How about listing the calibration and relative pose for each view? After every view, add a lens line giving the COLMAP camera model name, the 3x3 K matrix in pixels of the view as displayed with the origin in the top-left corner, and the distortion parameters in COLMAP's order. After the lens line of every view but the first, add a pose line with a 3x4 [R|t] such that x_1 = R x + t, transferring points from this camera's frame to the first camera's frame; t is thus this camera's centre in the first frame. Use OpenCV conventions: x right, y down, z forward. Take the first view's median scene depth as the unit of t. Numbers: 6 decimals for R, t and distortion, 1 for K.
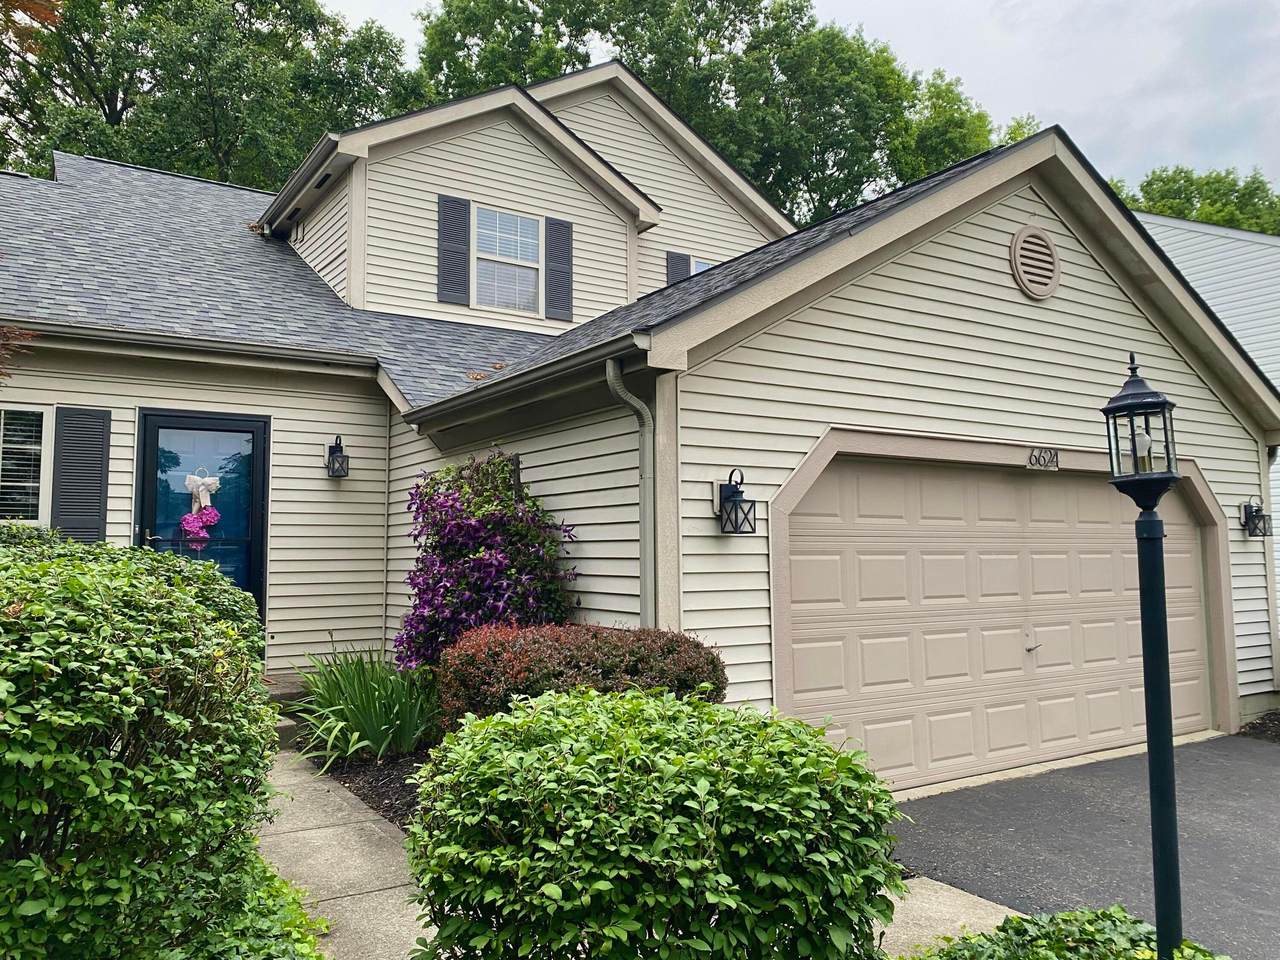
lens RADIAL K [[966.8, 0, 636.8], [0, 966.8, 461.2], [0, 0, 1]] dist [0.106232, -0.177087]
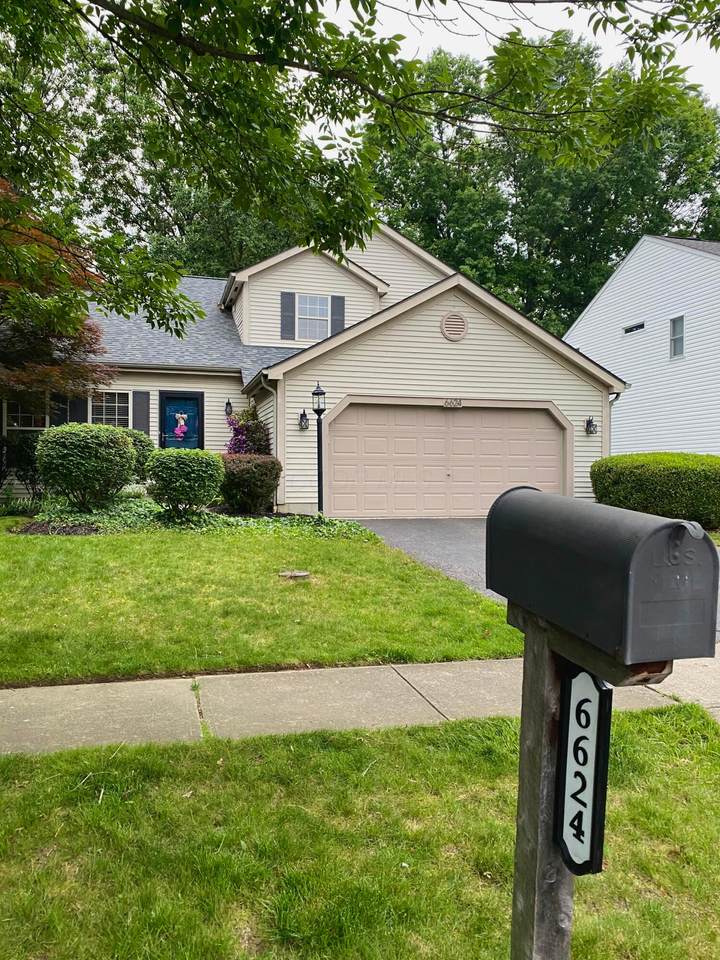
lens RADIAL K [[725.1, 0, 360.0], [0, 725.1, 480.0], [0, 0, 1]] dist [0.106232, -0.177087]
pose [[0.951446, 0.012975, -0.307541, 0.671329], [0.018204, 0.994991, 0.098296, 0.006203], [0.307276, -0.099122, 0.946444, -0.817787]]
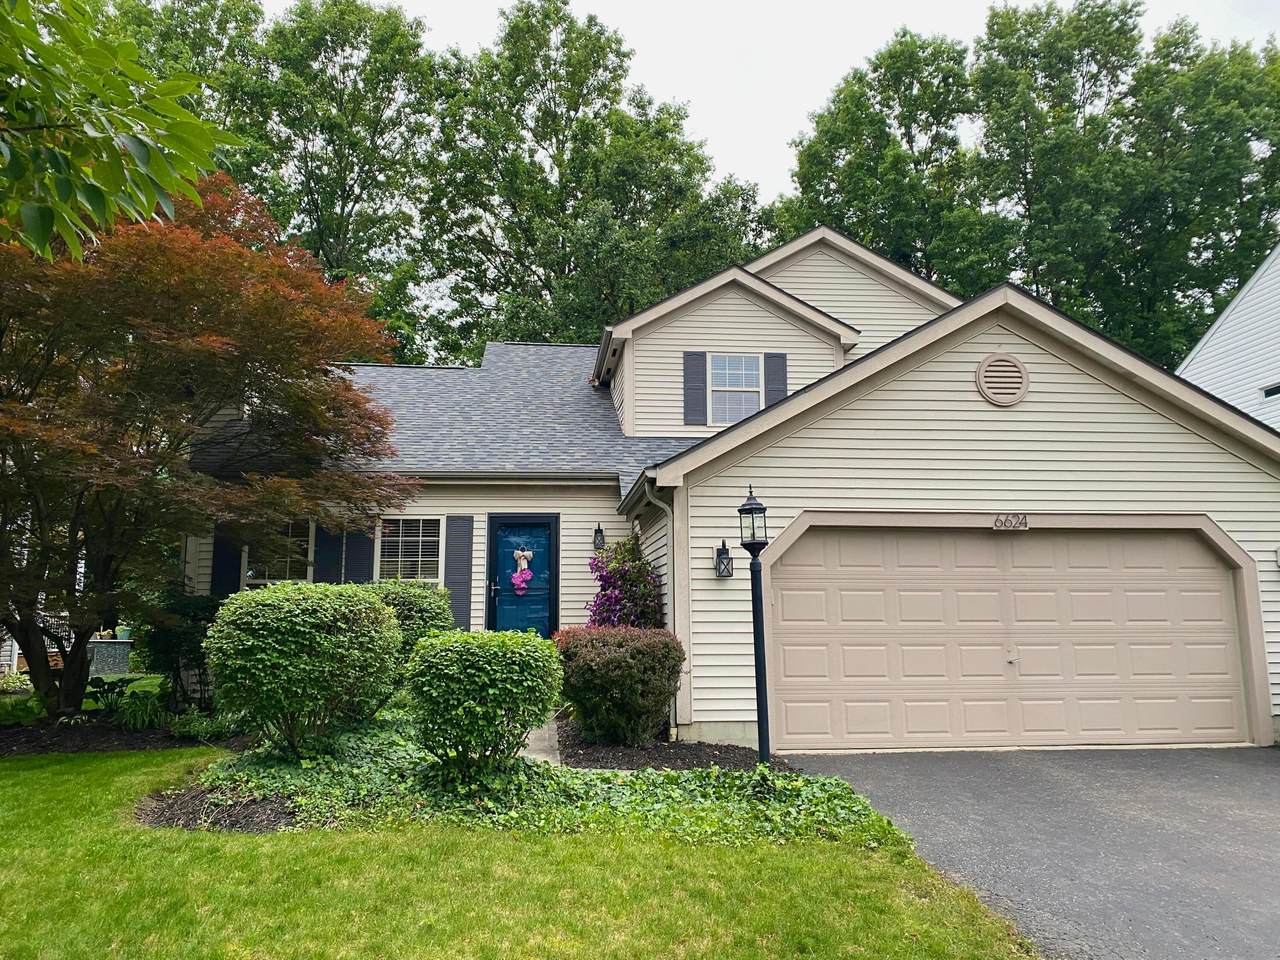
lens RADIAL K [[966.8, 0, 636.8], [0, 966.8, 461.2], [0, 0, 1]] dist [0.106232, -0.177087]
pose [[0.886477, -0.072210, -0.457105, 0.501302], [0.042388, 0.996269, -0.075179, -0.005097], [0.460828, 0.047269, 0.886230, -0.398963]]
